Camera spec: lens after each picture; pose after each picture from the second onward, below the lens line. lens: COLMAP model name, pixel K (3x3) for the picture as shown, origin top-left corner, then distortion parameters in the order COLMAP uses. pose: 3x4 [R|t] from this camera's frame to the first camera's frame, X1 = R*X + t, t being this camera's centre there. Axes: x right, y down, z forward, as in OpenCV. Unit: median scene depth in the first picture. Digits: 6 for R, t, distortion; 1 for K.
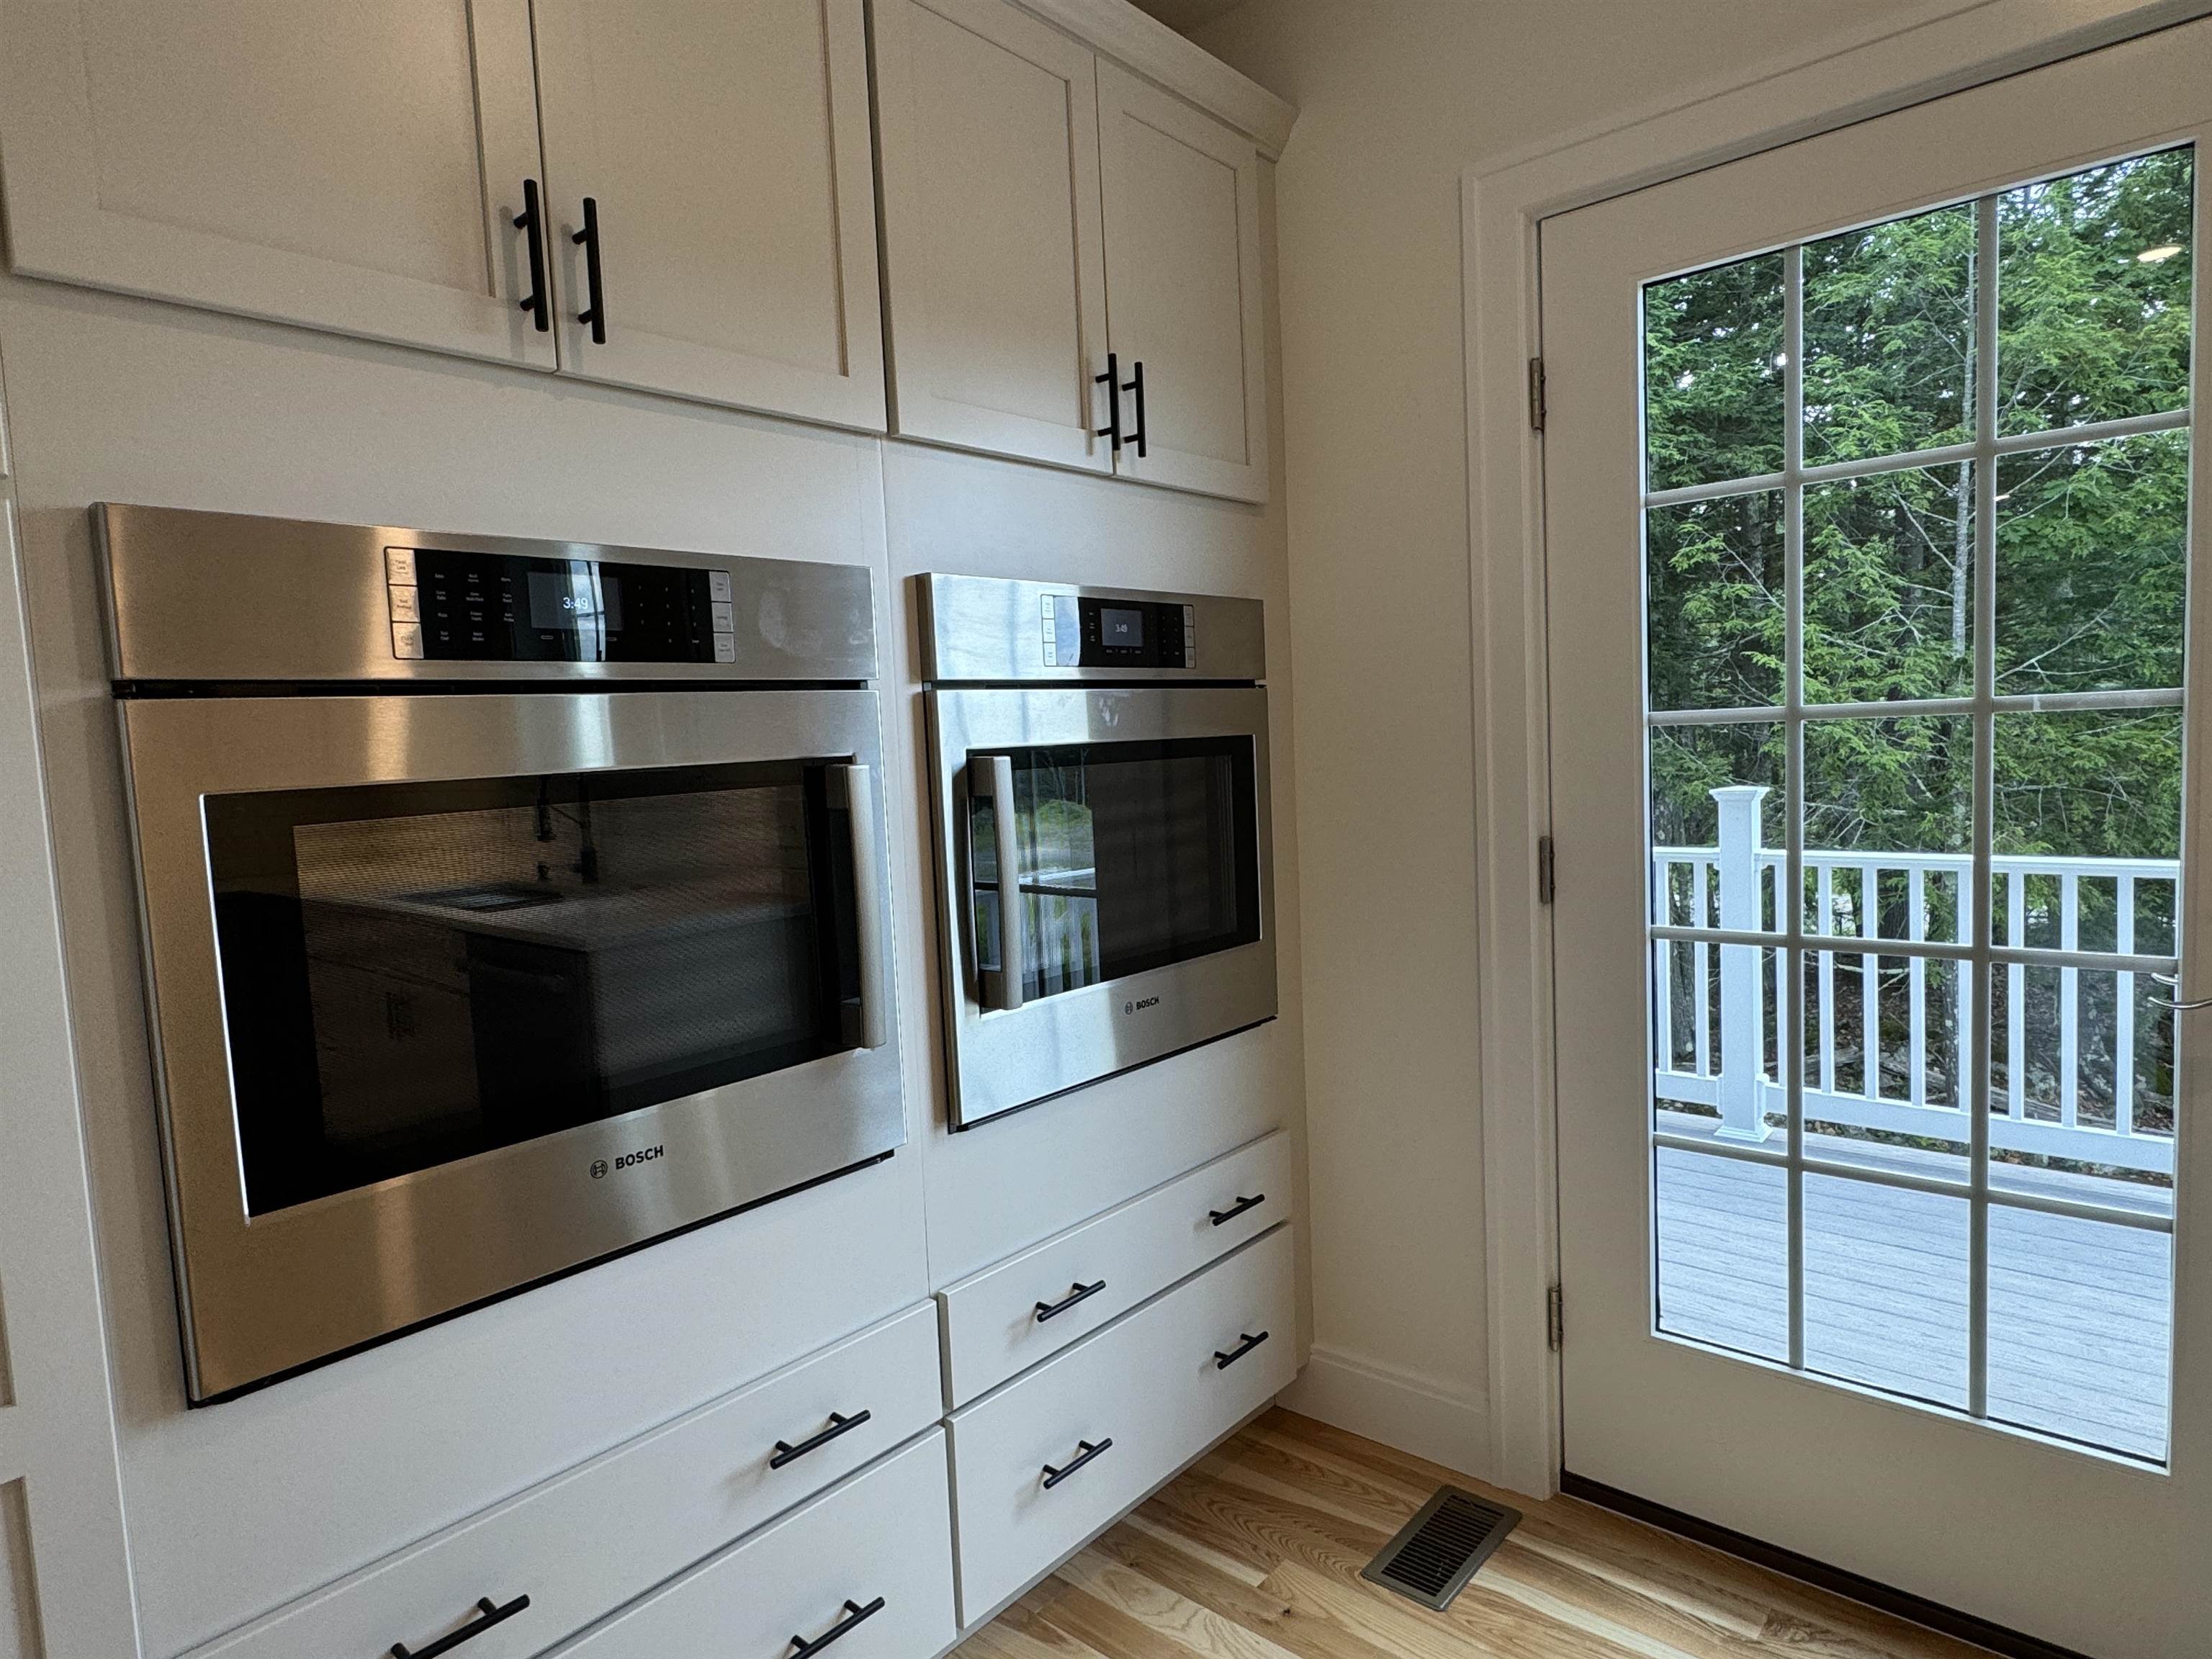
lens RADIAL K [[1260.2, 0, 1092.8], [0, 1260.2, 835.5], [0, 0, 1]] dist [-0.001883, 0.000845]
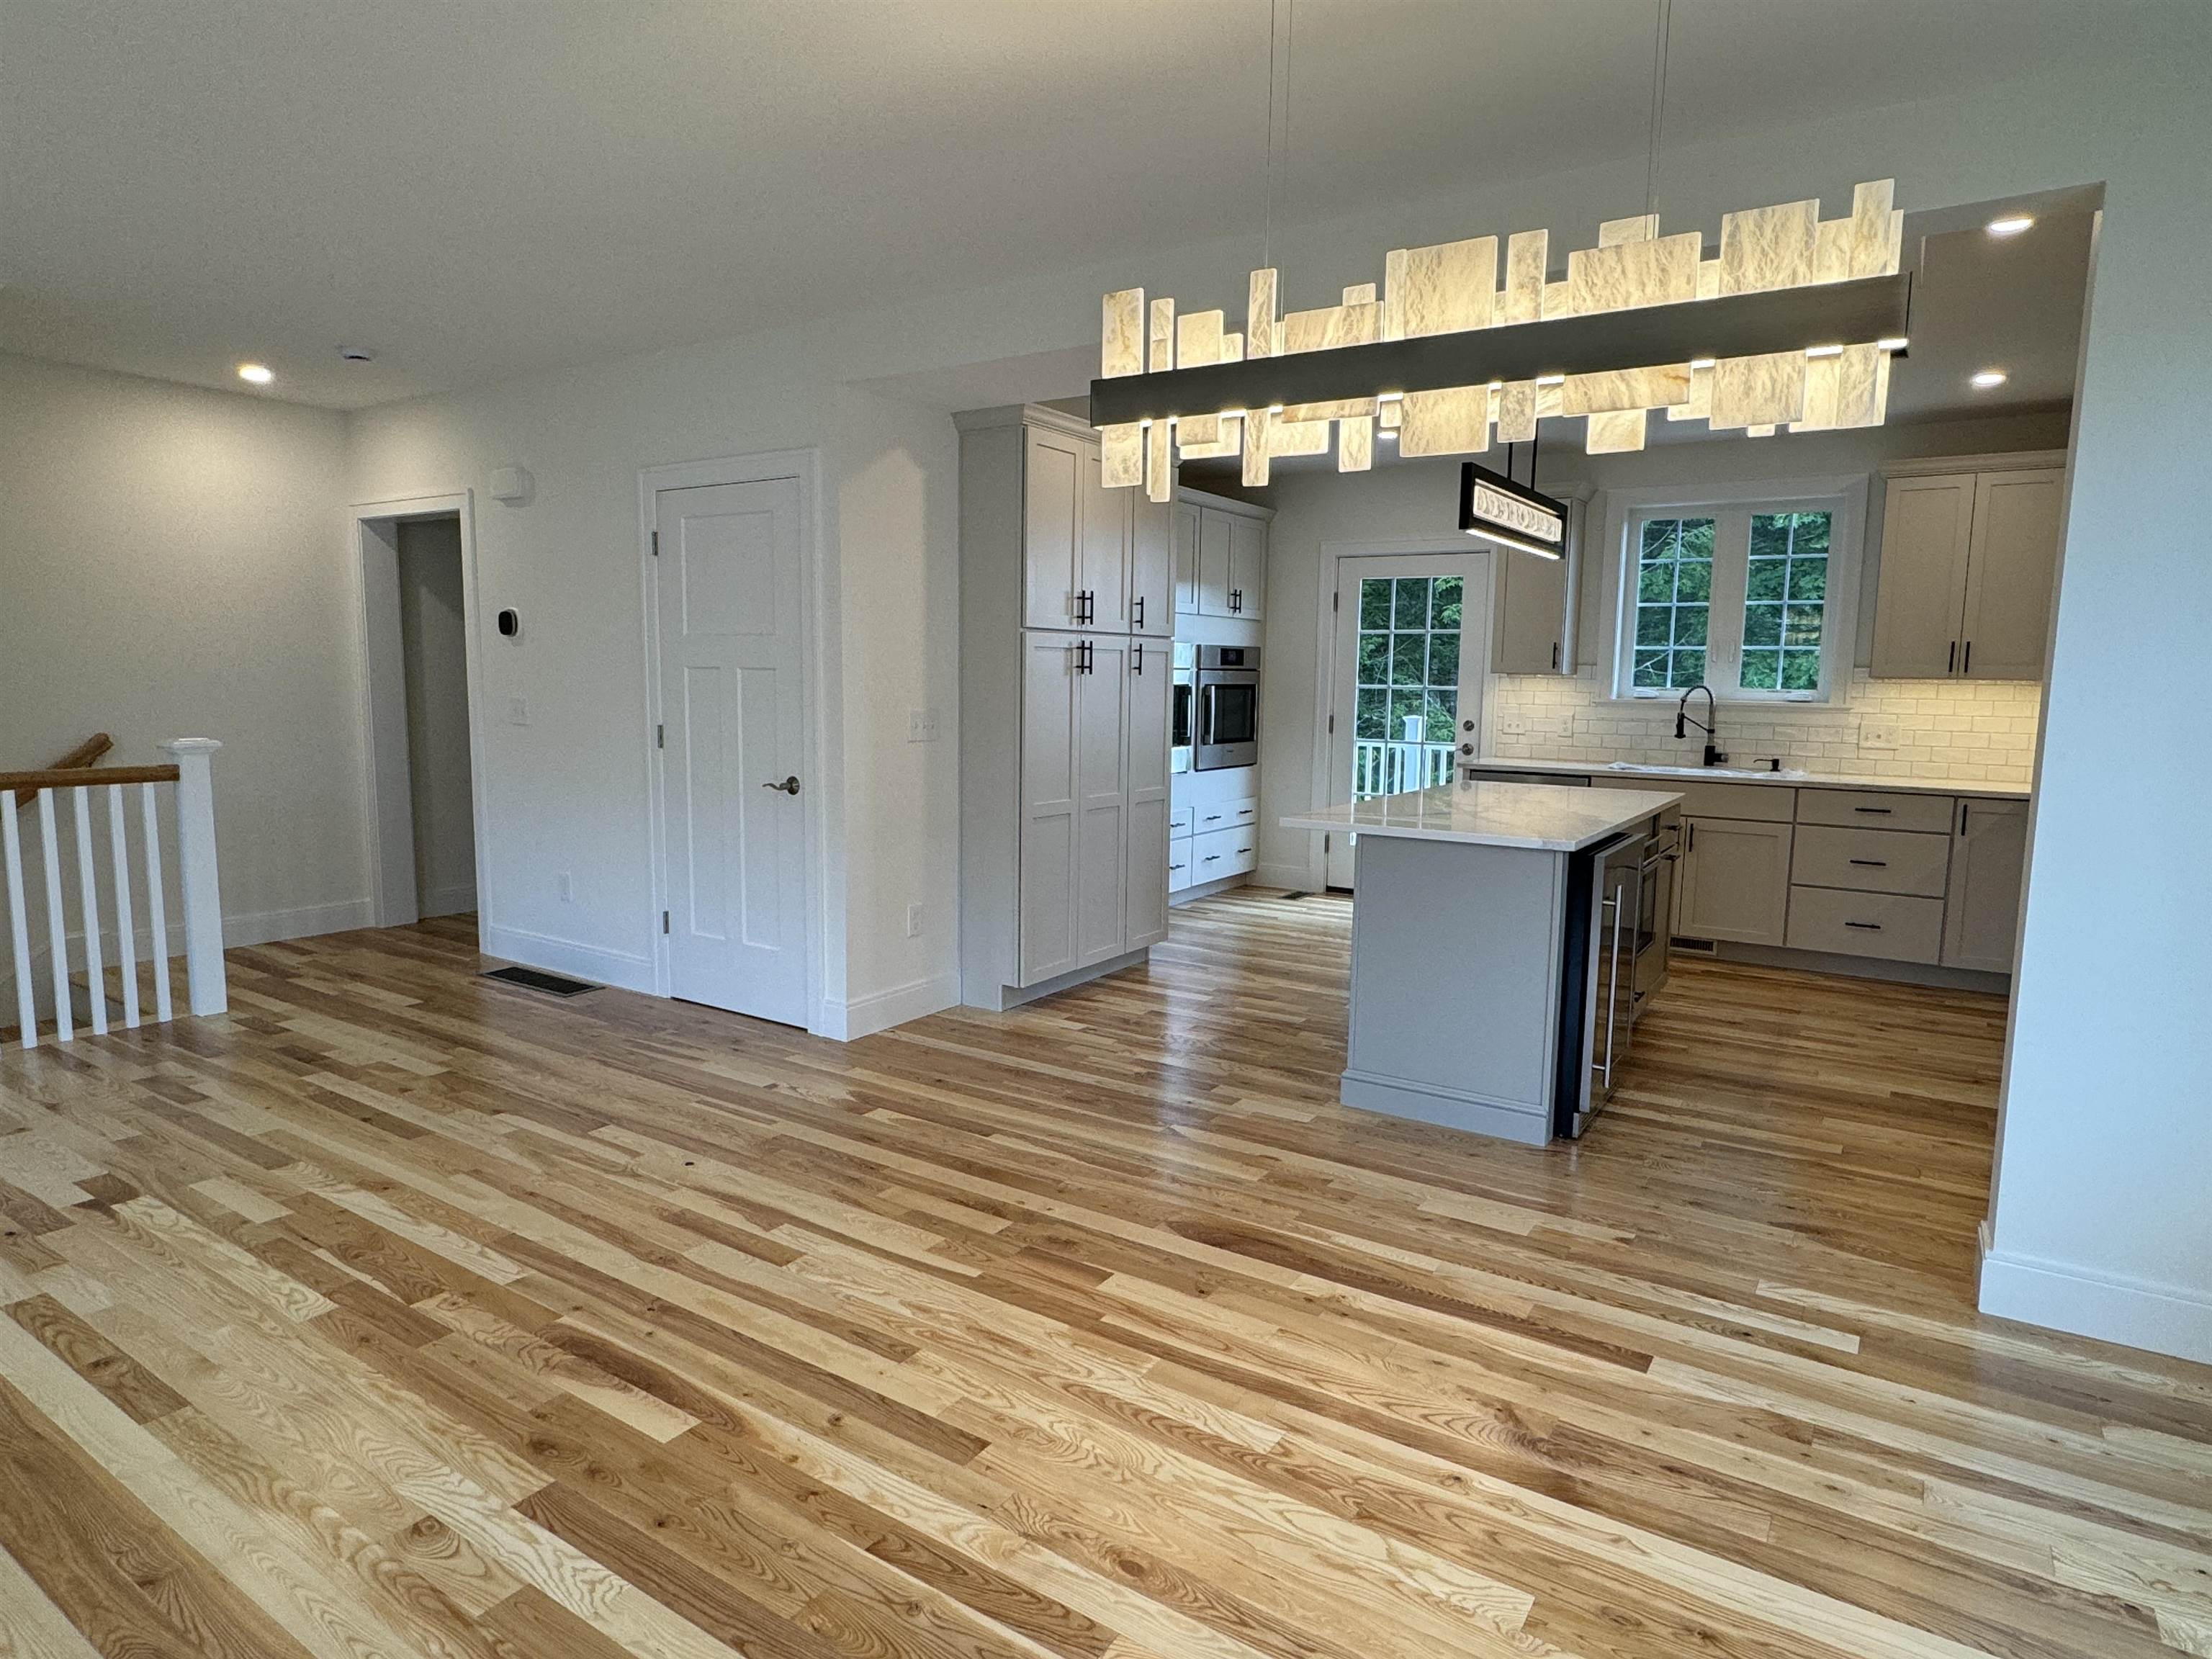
lens RADIAL K [[1260.1, 0, 1099.0], [0, 1260.1, 824.6], [0, 0, 1]] dist [-0.003070, 0.003254]
pose [[0.988075, 0.046221, 0.146870, -0.893028], [-0.052059, 0.997989, 0.036157, 0.230709], [-0.144904, -0.043372, 0.988495, -2.716589]]
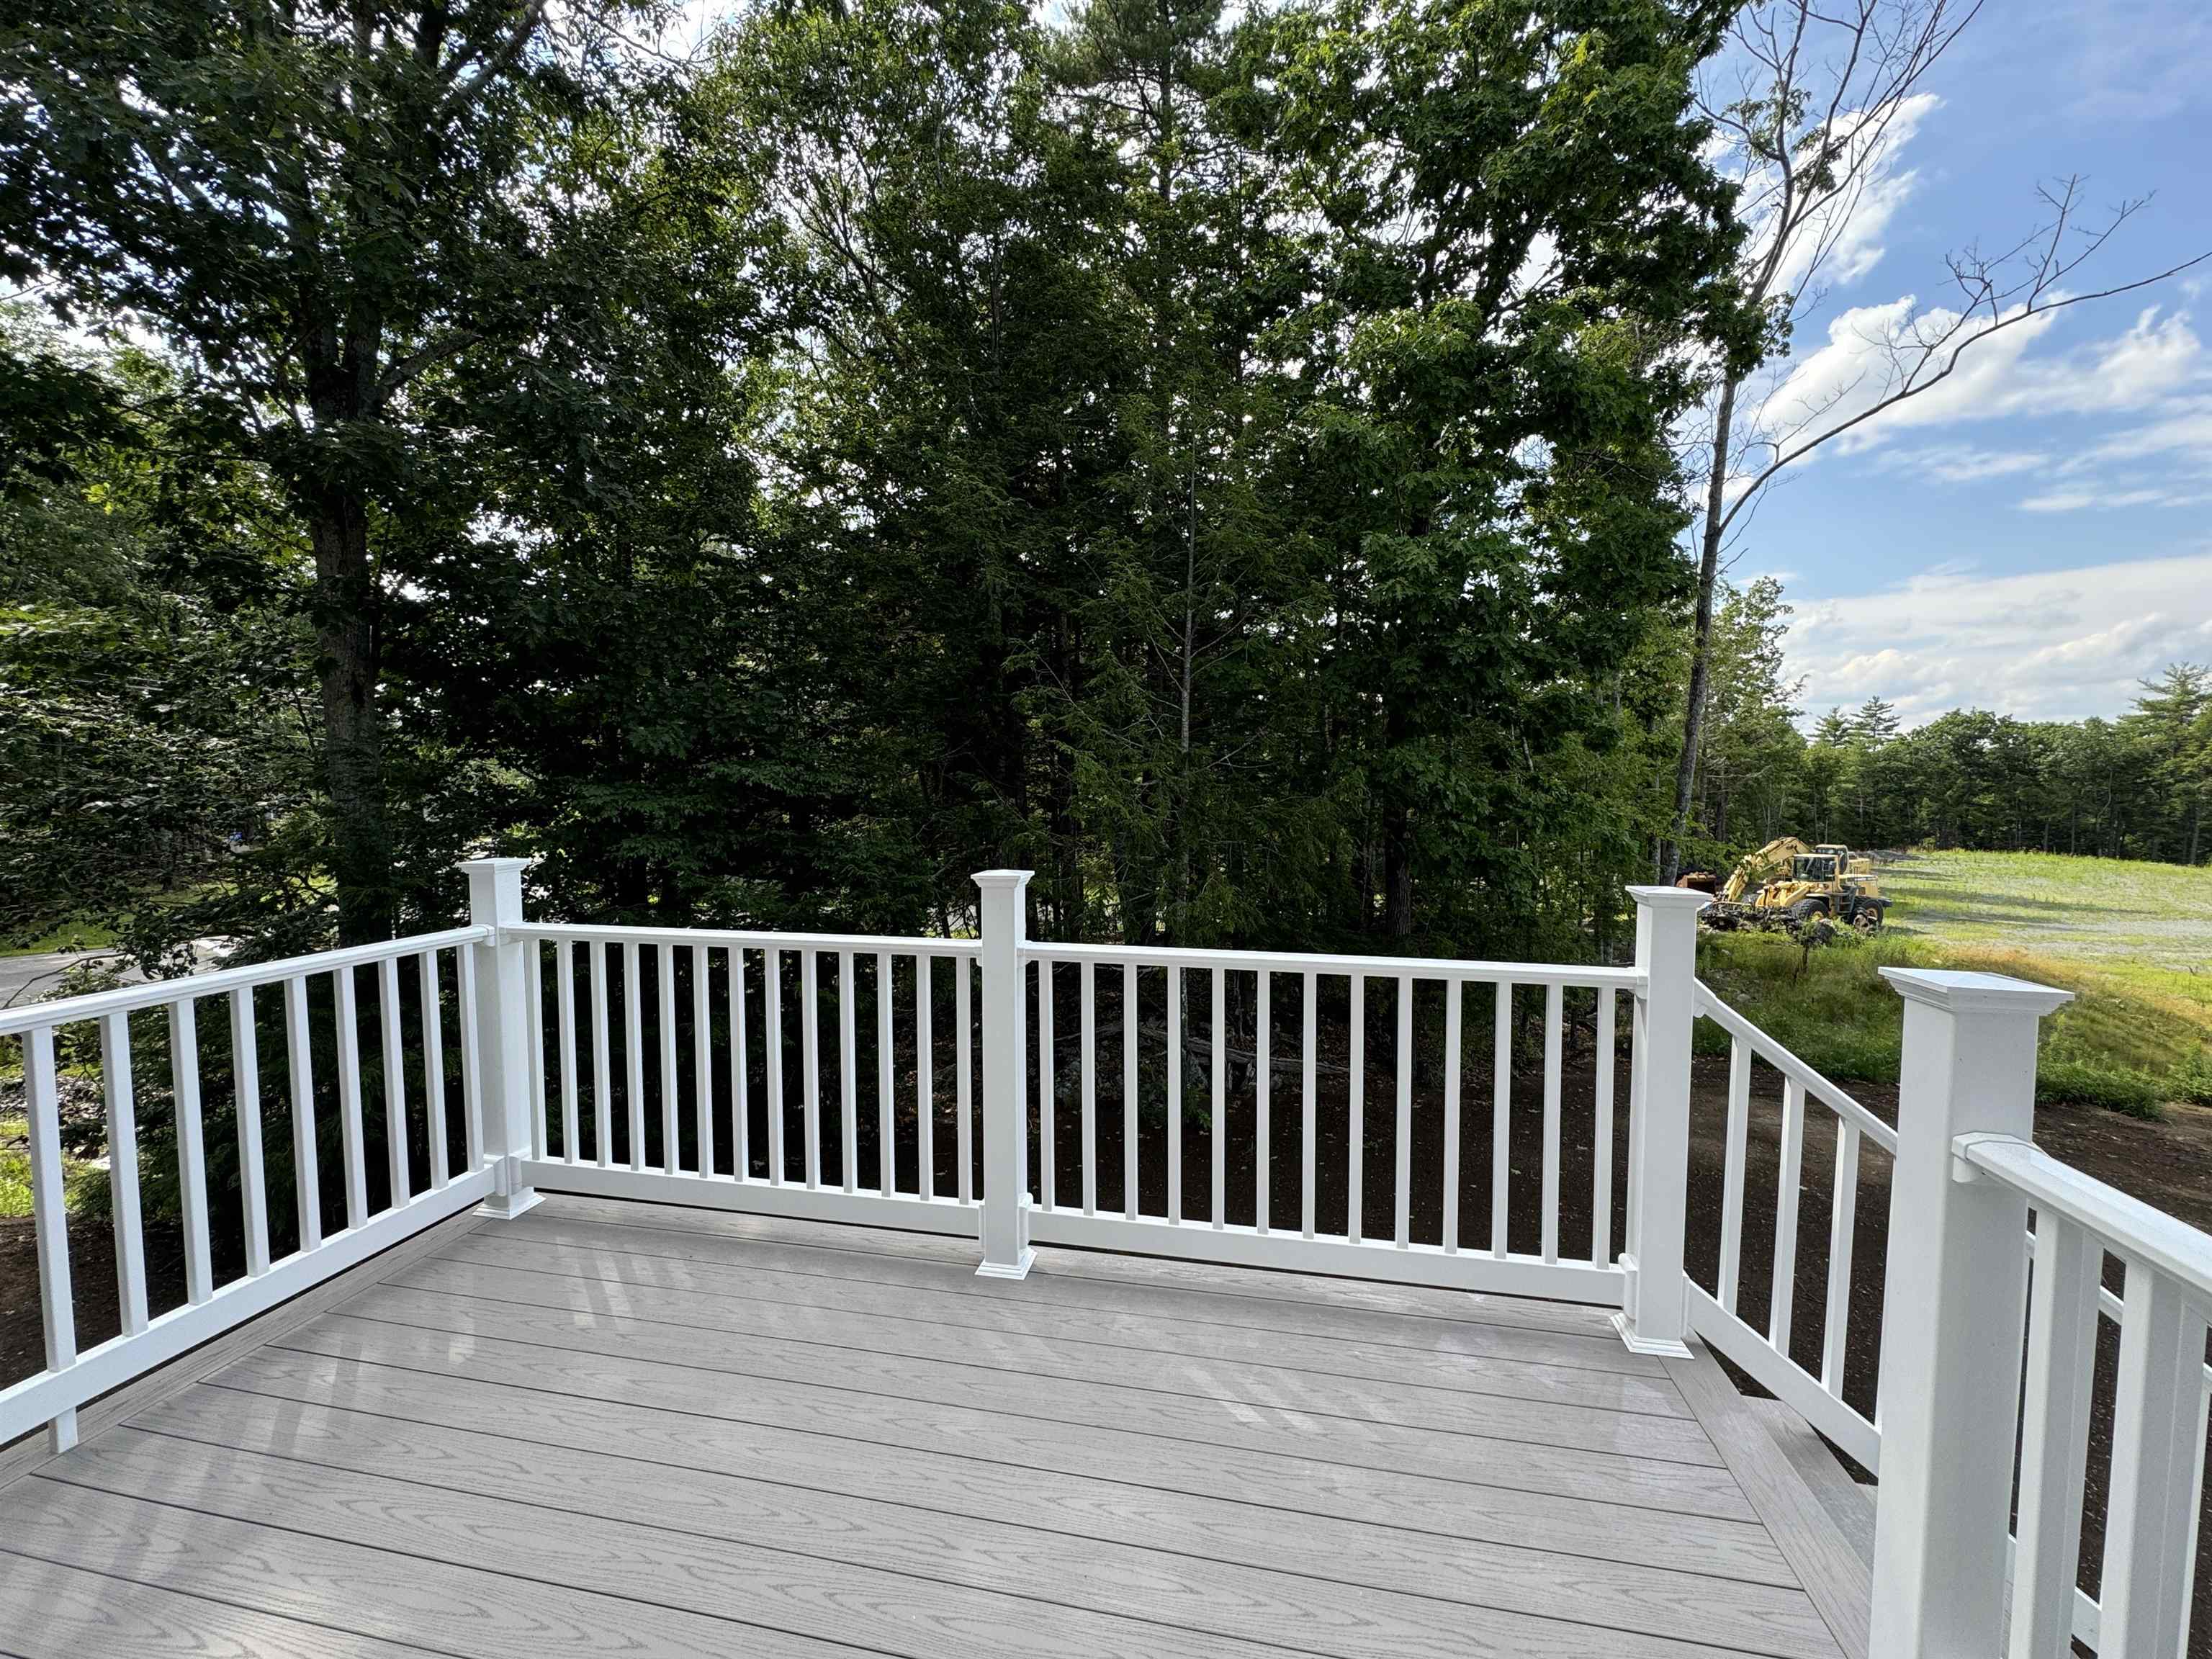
lens RADIAL K [[901.9, 0, 1110.4], [0, 901.9, 823.4], [0, 0, 1]] dist [-0.001581, 0.000177]
pose [[0.863858, 0.025067, 0.503112, 0.557426], [-0.004917, 0.999133, -0.041339, -0.099630], [-0.503712, 0.033237, 0.863232, 0.895950]]
